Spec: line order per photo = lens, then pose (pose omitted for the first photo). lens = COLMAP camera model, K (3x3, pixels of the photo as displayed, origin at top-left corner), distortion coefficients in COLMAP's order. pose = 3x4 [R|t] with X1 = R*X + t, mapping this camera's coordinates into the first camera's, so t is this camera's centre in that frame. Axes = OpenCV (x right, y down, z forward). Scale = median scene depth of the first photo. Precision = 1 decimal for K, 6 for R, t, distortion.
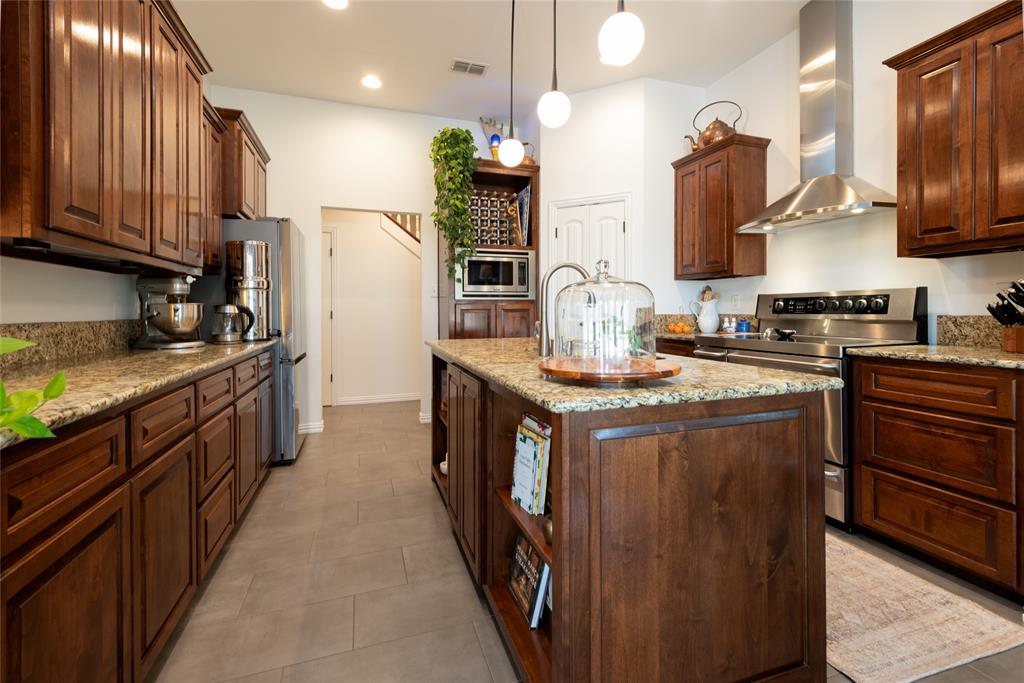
lens RADIAL K [[456.4, 0, 514.5], [0, 456.4, 311.3], [0, 0, 1]] dist [0.005699, 0.000250]
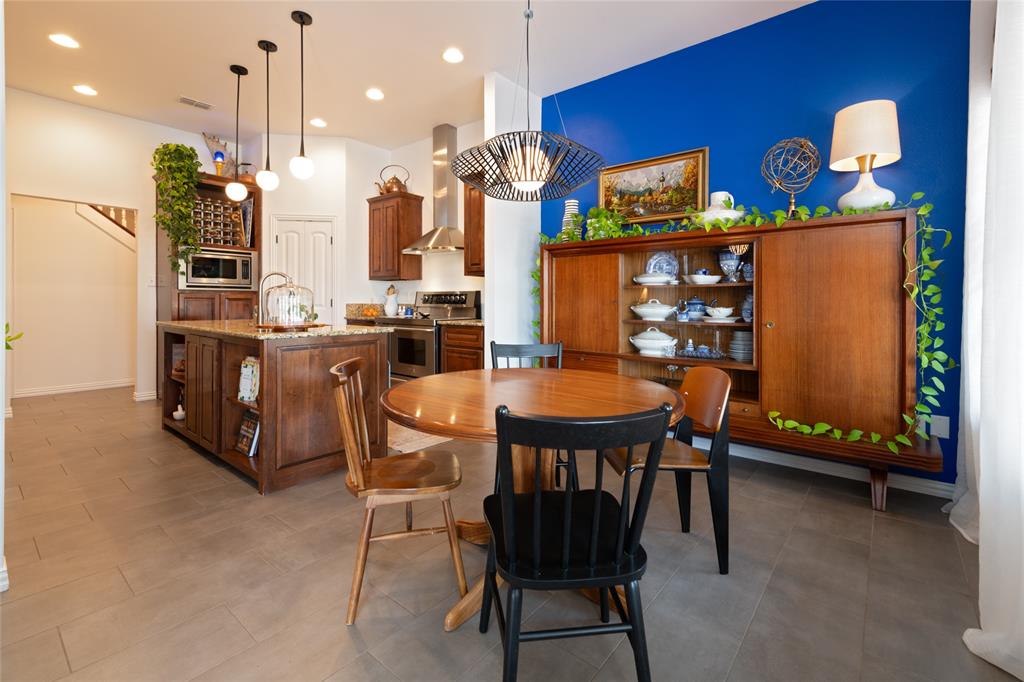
lens RADIAL K [[456.4, 0, 522.8], [0, 456.4, 309.6], [0, 0, 1]] dist [0.005699, 0.000250]
pose [[0.846129, 0.003101, 0.532969, -0.008256], [-0.011011, 0.999871, 0.011663, 0.002839], [-0.532864, -0.015737, 0.846055, -0.506369]]
